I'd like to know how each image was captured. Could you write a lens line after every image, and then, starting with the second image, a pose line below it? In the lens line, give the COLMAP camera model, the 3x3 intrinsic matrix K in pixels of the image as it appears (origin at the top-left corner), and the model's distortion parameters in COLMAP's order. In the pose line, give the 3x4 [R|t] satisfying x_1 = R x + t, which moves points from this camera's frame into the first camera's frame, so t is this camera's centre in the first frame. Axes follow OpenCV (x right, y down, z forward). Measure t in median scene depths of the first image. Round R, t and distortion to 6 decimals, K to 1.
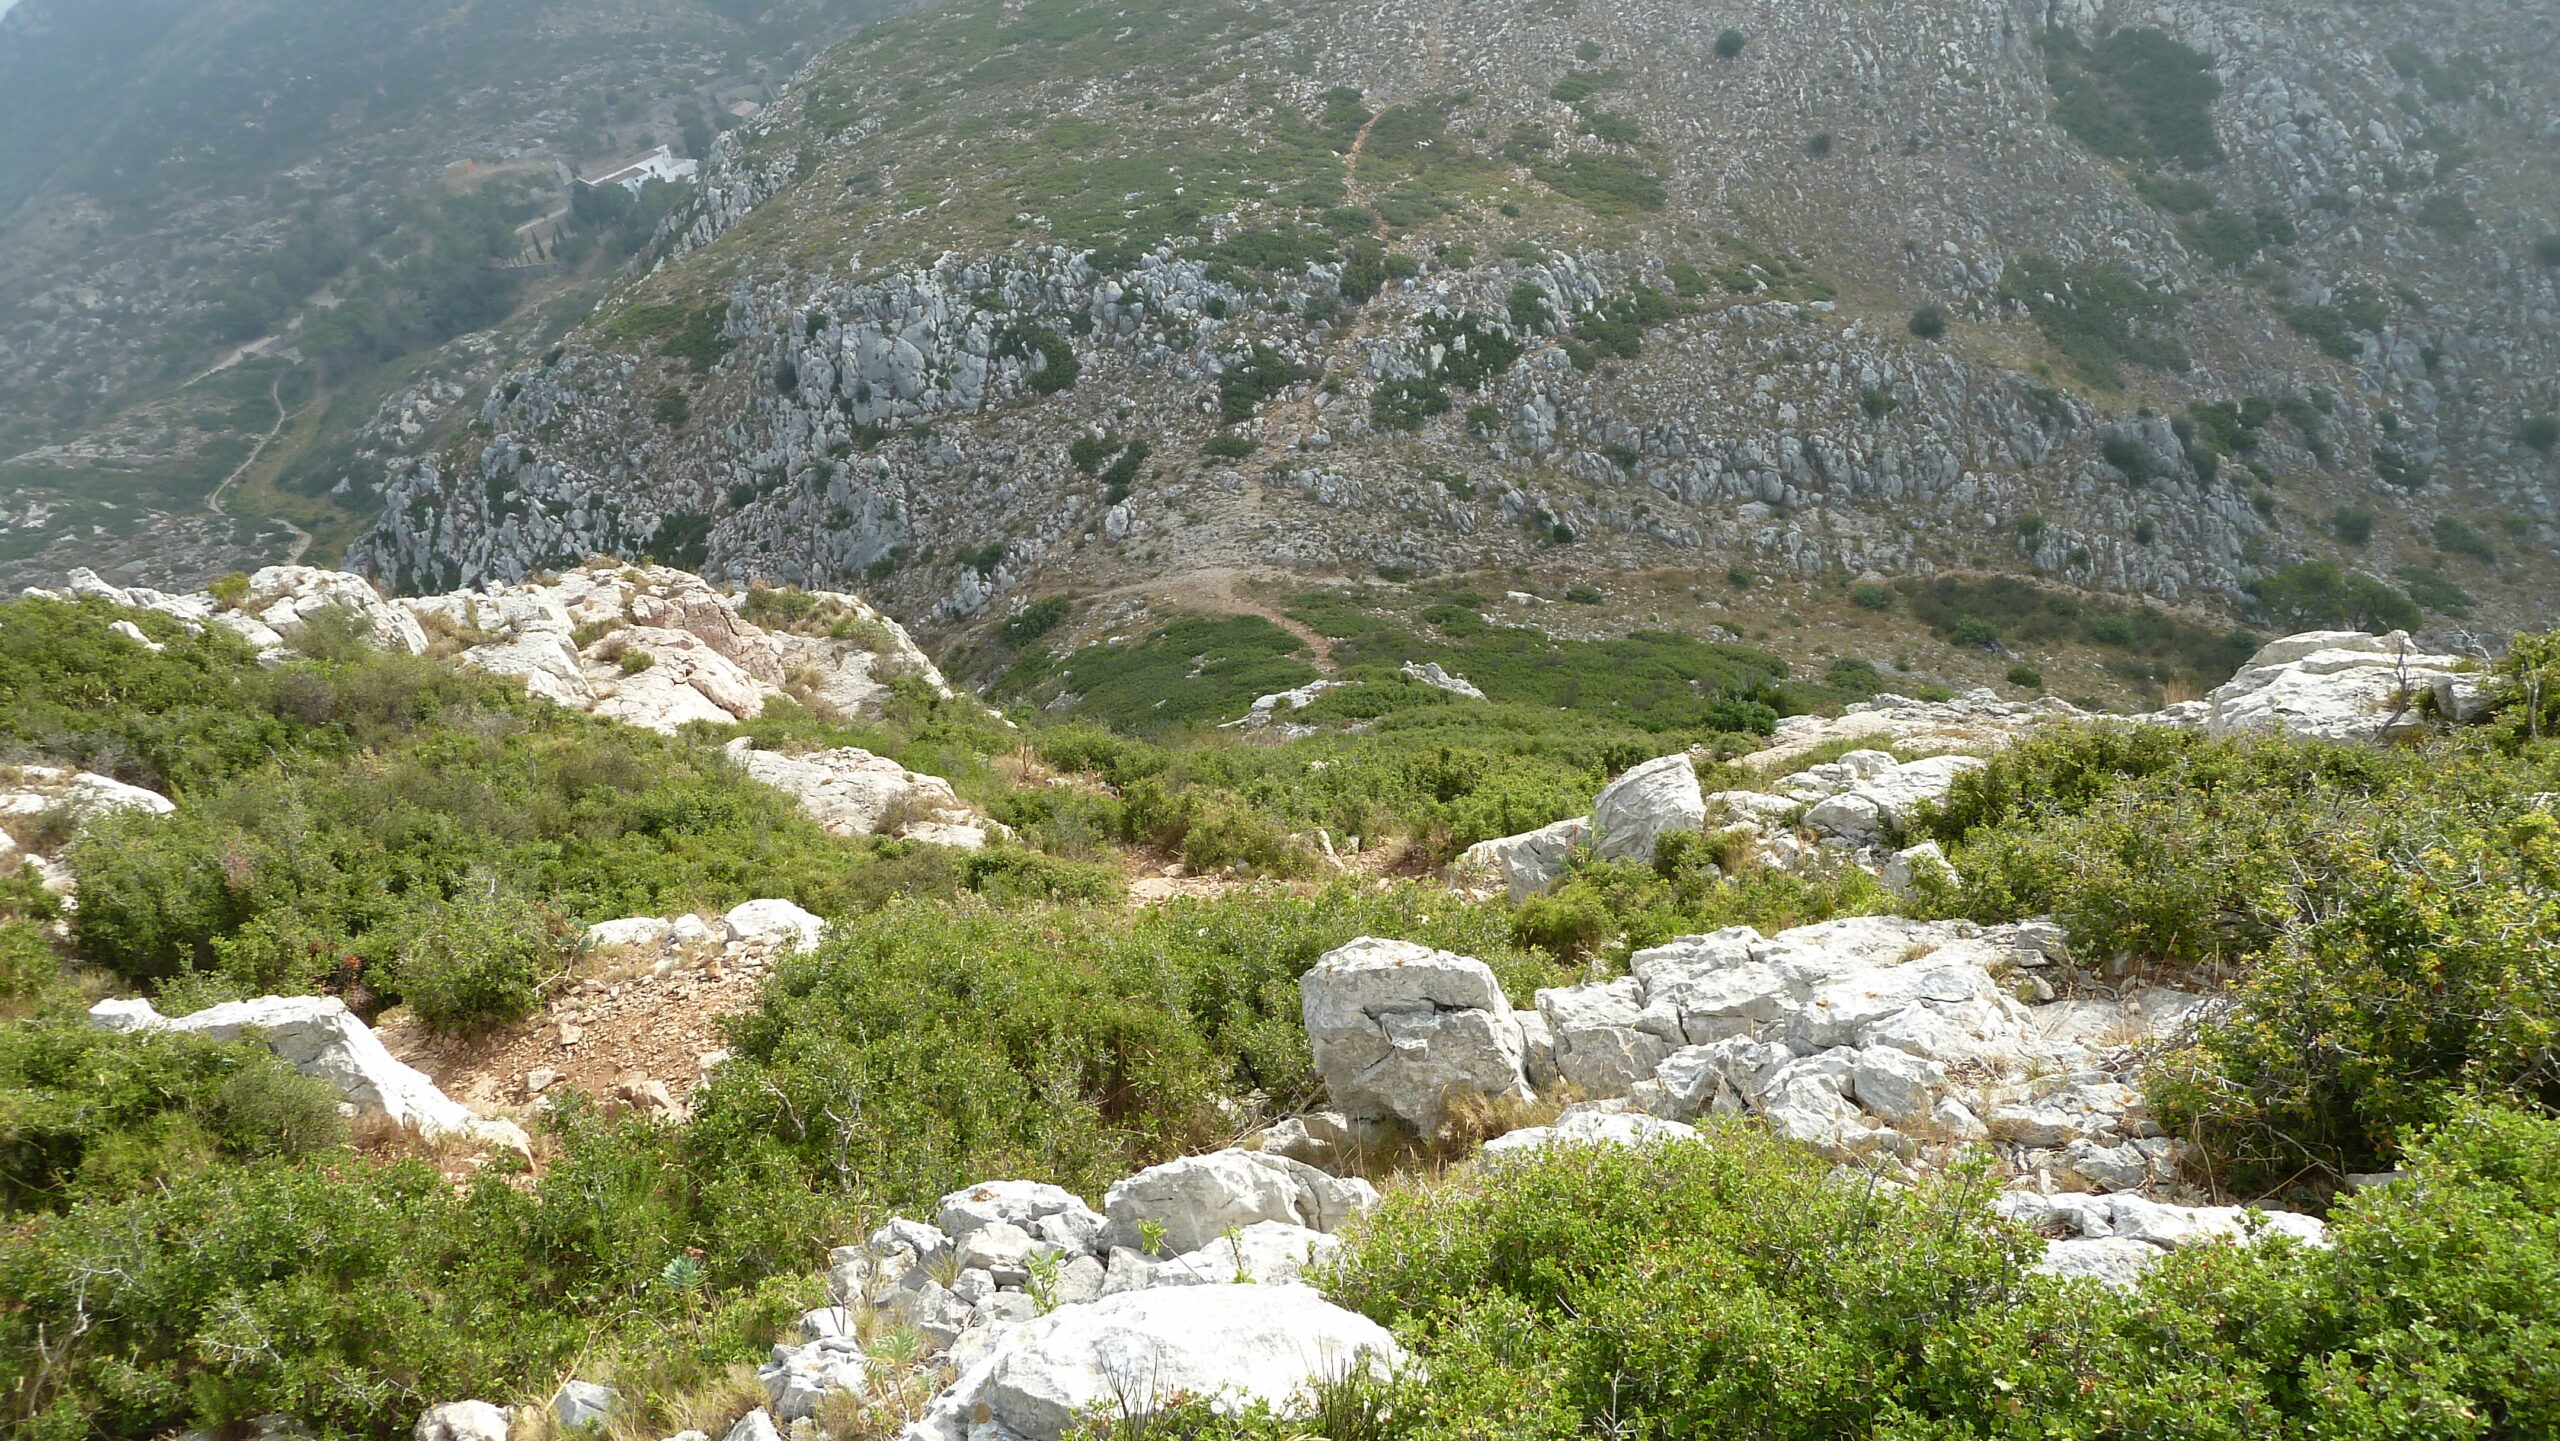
lens RADIAL K [[1784.4, 0, 1280.0], [0, 1784.4, 720.5], [0, 0, 1]] dist [-0.037630, 0.017677]
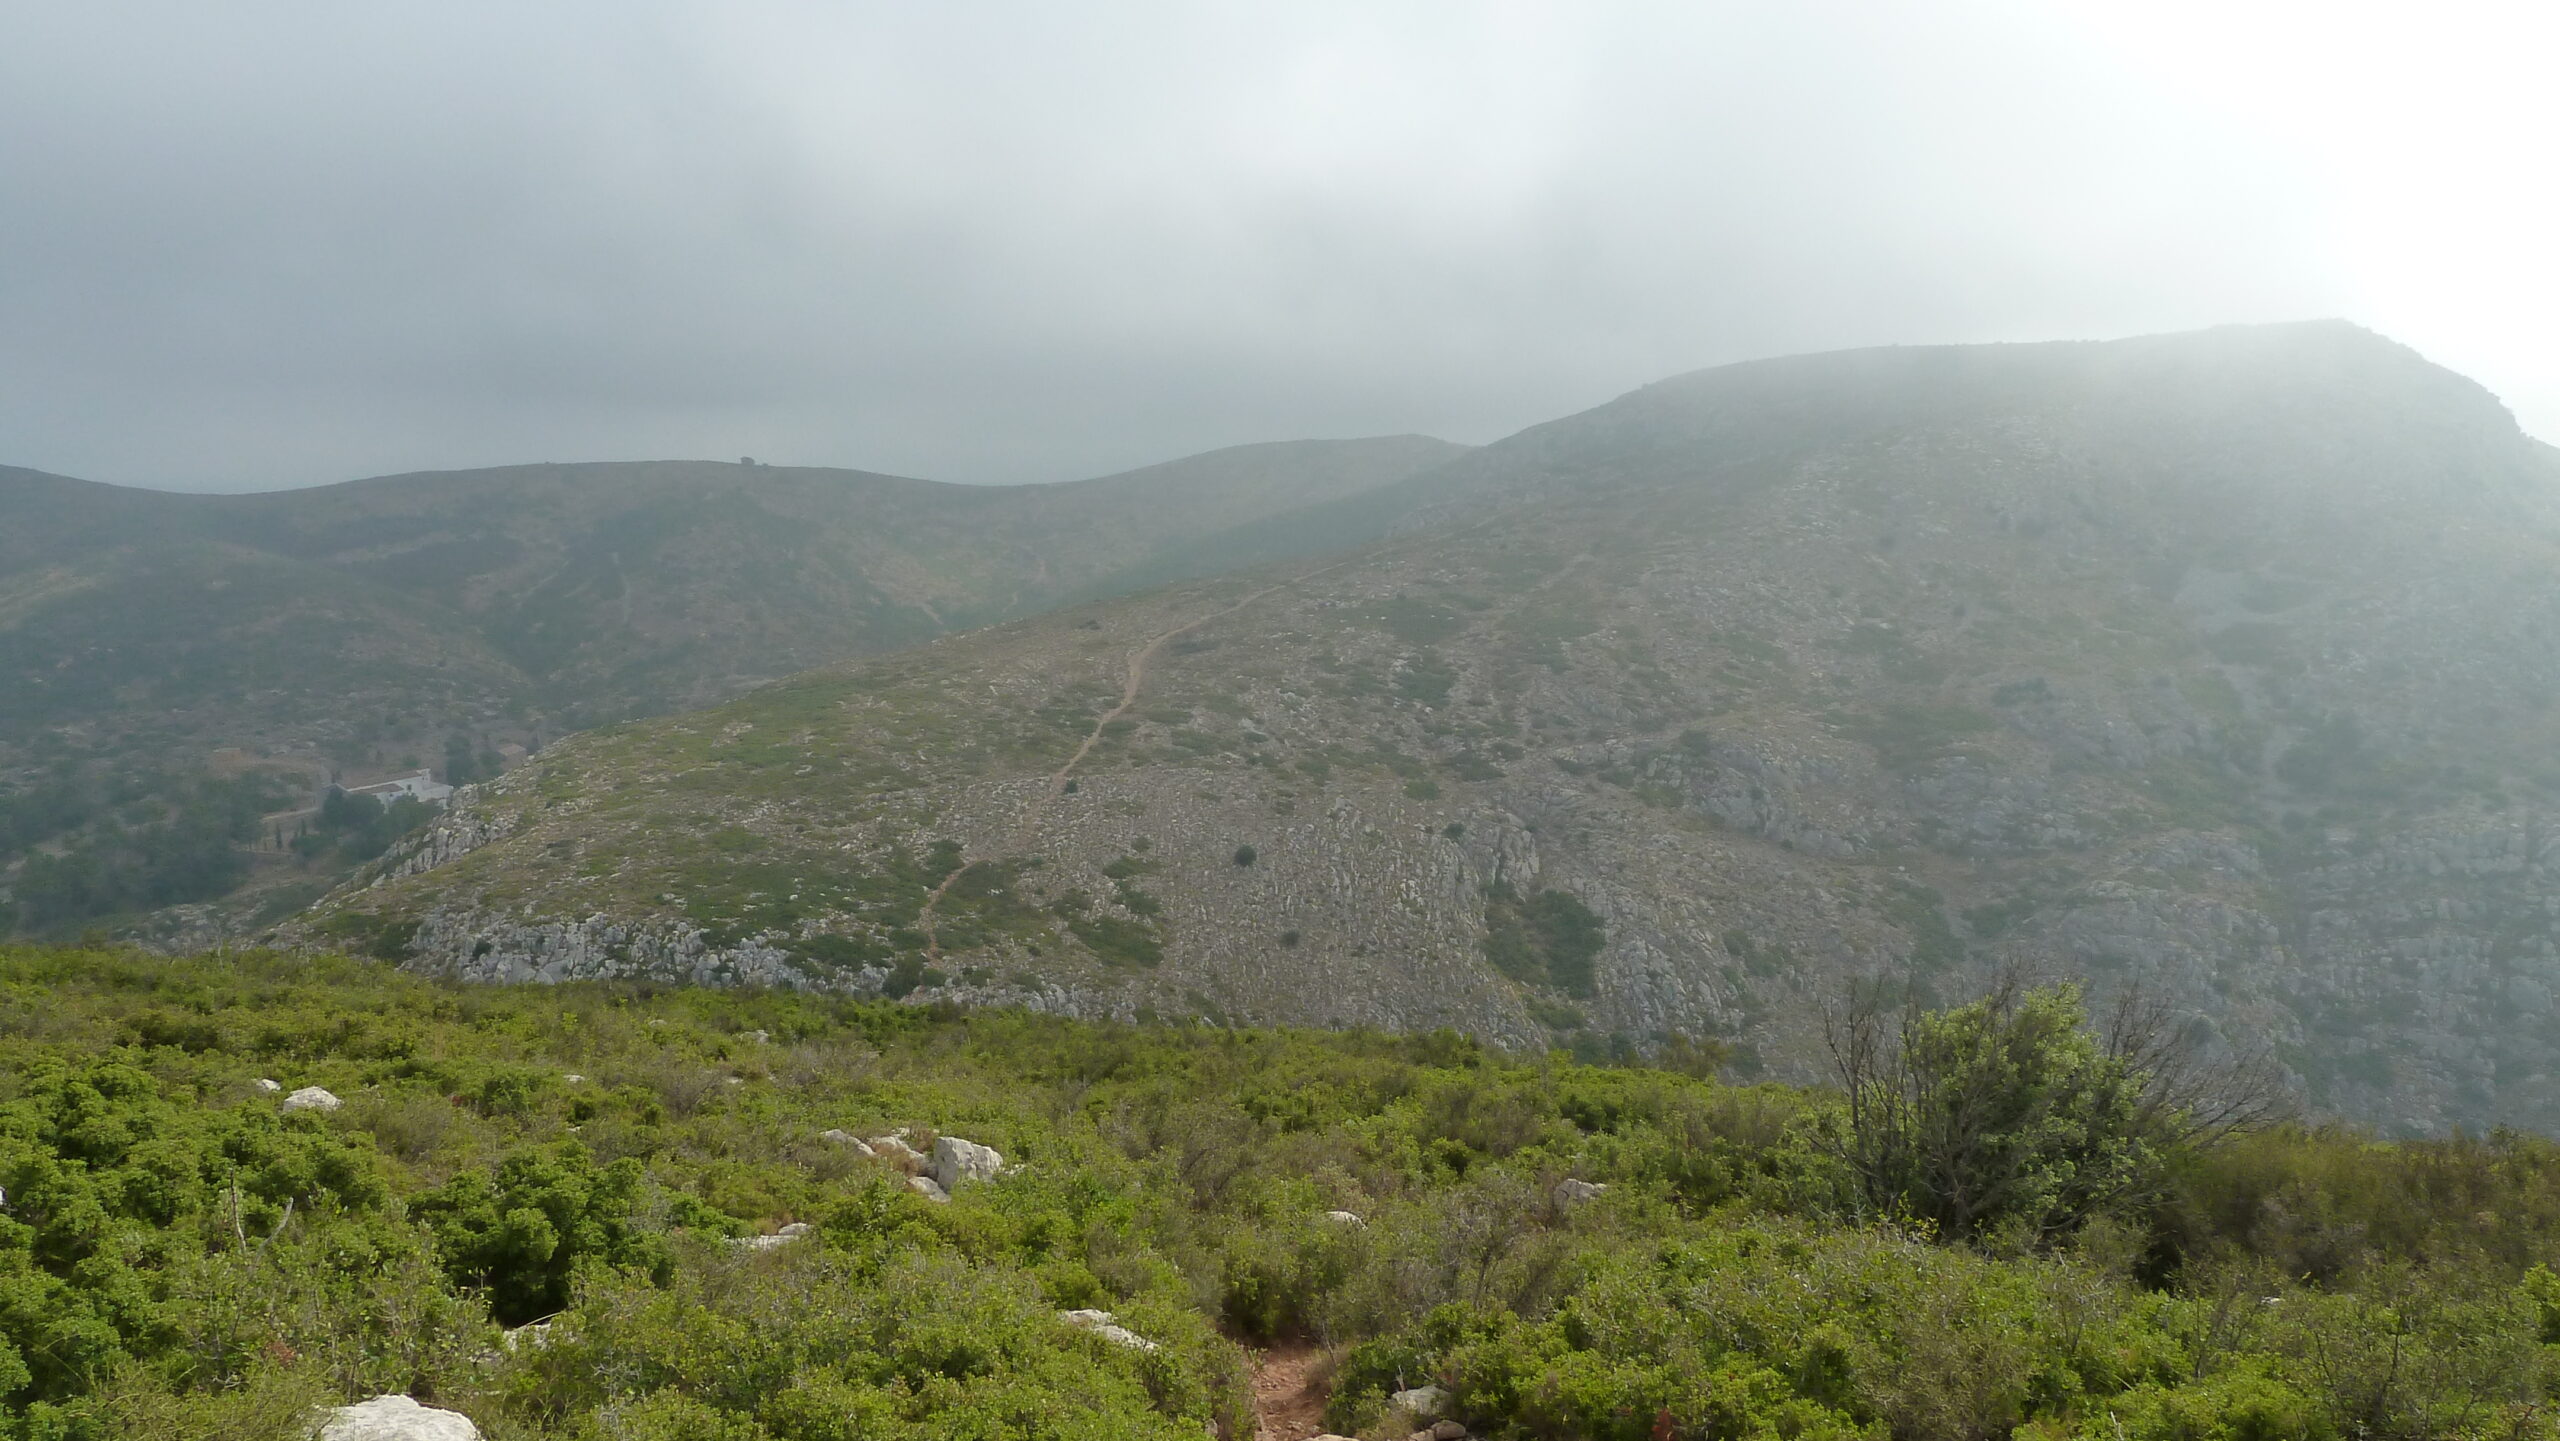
lens RADIAL K [[1784.4, 0, 1280.0], [0, 1784.4, 720.5], [0, 0, 1]] dist [-0.037630, 0.017677]
pose [[0.978610, 0.171586, 0.113495, 0.107737], [-0.114084, 0.911711, -0.394674, 0.055771], [-0.171195, 0.373284, 0.911785, -0.277094]]
